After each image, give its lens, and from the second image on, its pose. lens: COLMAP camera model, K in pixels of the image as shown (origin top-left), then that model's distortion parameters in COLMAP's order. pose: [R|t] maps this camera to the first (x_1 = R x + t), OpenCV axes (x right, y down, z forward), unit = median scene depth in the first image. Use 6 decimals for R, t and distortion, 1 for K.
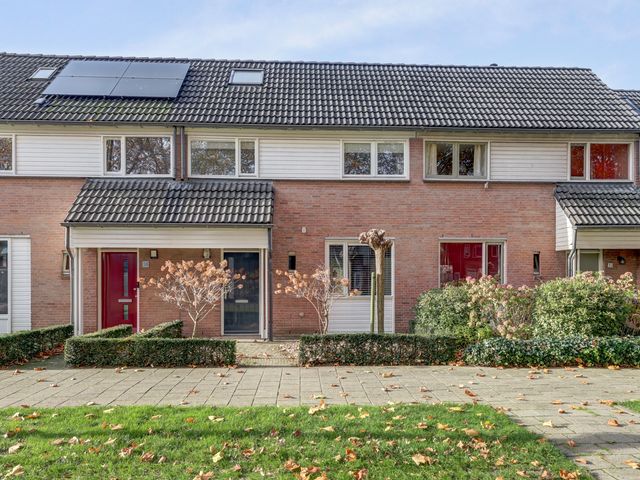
lens RADIAL K [[491.8, 0, 321.9], [0, 491.8, 278.8], [0, 0, 1]] dist [0.005454, 0.000194]
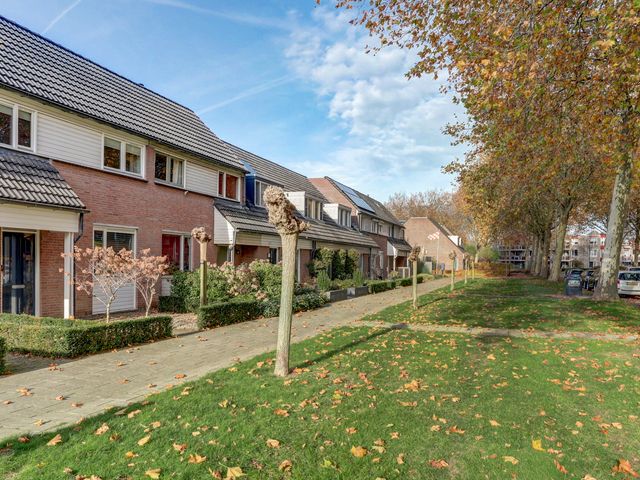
lens RADIAL K [[491.8, 0, 321.9], [0, 491.8, 278.8], [0, 0, 1]] dist [0.005454, 0.000194]
pose [[0.412816, -0.023535, 0.910510, -0.753630], [-0.027129, 0.998905, 0.038119, -0.017341], [-0.910410, -0.040437, 0.411725, 0.105854]]
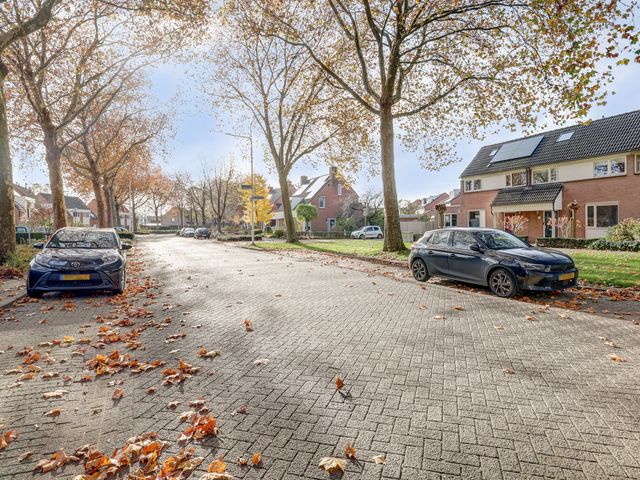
lens RADIAL K [[358.1, 0, 320.0], [0, 358.1, 240.0], [0, 0, 1]] dist [-0.061893, 0.000327]
pose [[0.392911, 0.027481, -0.919166, 1.044323], [0.019473, 0.999081, 0.038194, 0.004950], [0.919370, -0.032905, 0.392015, -0.851784]]
